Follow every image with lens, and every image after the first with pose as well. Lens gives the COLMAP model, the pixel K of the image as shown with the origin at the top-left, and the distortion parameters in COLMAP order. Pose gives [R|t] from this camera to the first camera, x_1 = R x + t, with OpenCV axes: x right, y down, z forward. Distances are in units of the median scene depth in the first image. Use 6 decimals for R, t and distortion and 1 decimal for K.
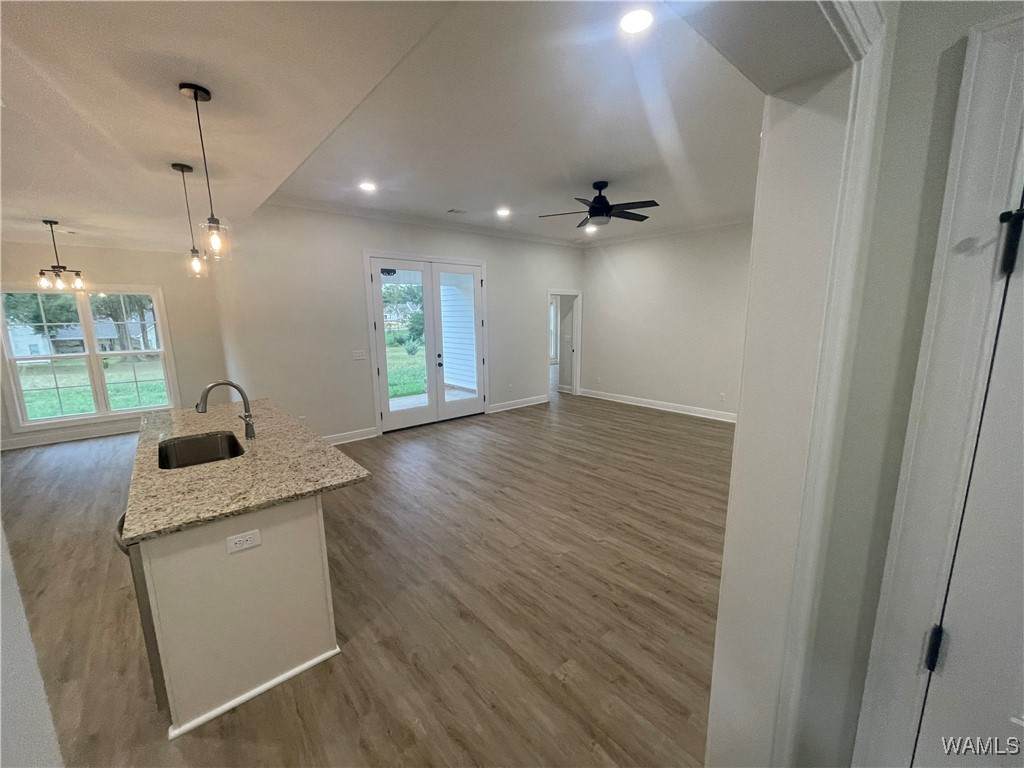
lens RADIAL K [[406.6, 0, 512.0], [0, 406.6, 384.0], [0, 0, 1]] dist [-0.002800, -0.000003]
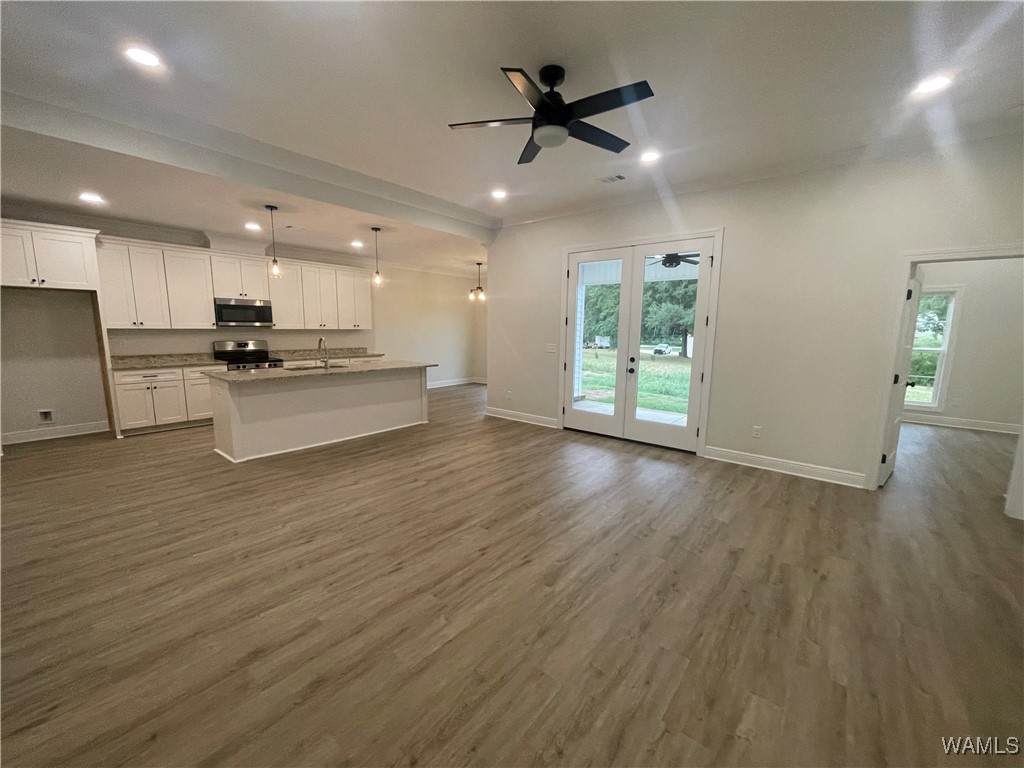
lens RADIAL K [[406.6, 0, 512.0], [0, 406.6, 384.0], [0, 0, 1]] dist [-0.002800, -0.000003]
pose [[0.188846, 0.152801, -0.970046, 0.768187], [-0.179230, 0.976591, 0.118940, -0.102536], [0.965512, 0.151400, 0.211811, 0.799783]]
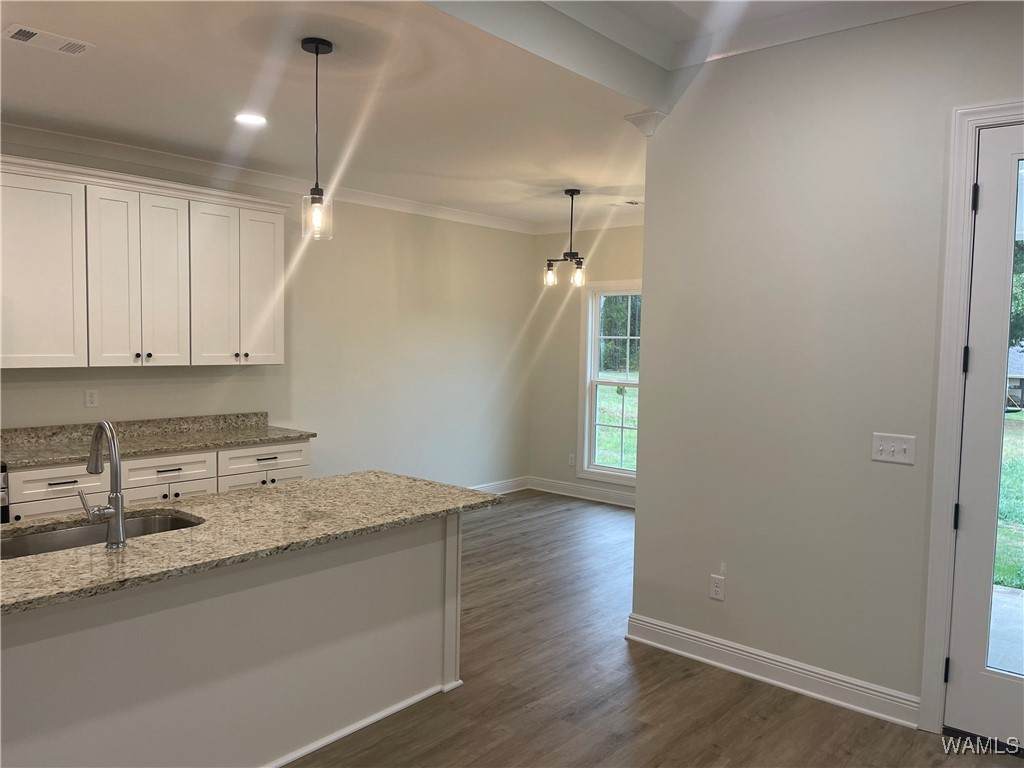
lens RADIAL K [[774.2, 0, 512.0], [0, 774.2, 384.0], [0, 0, 1]] dist [0.060751, -0.084265]
pose [[0.157040, 0.072320, -0.984941, 0.194473], [-0.189684, 0.980956, 0.041784, -0.103954], [0.969205, 0.180266, 0.167768, 0.702256]]
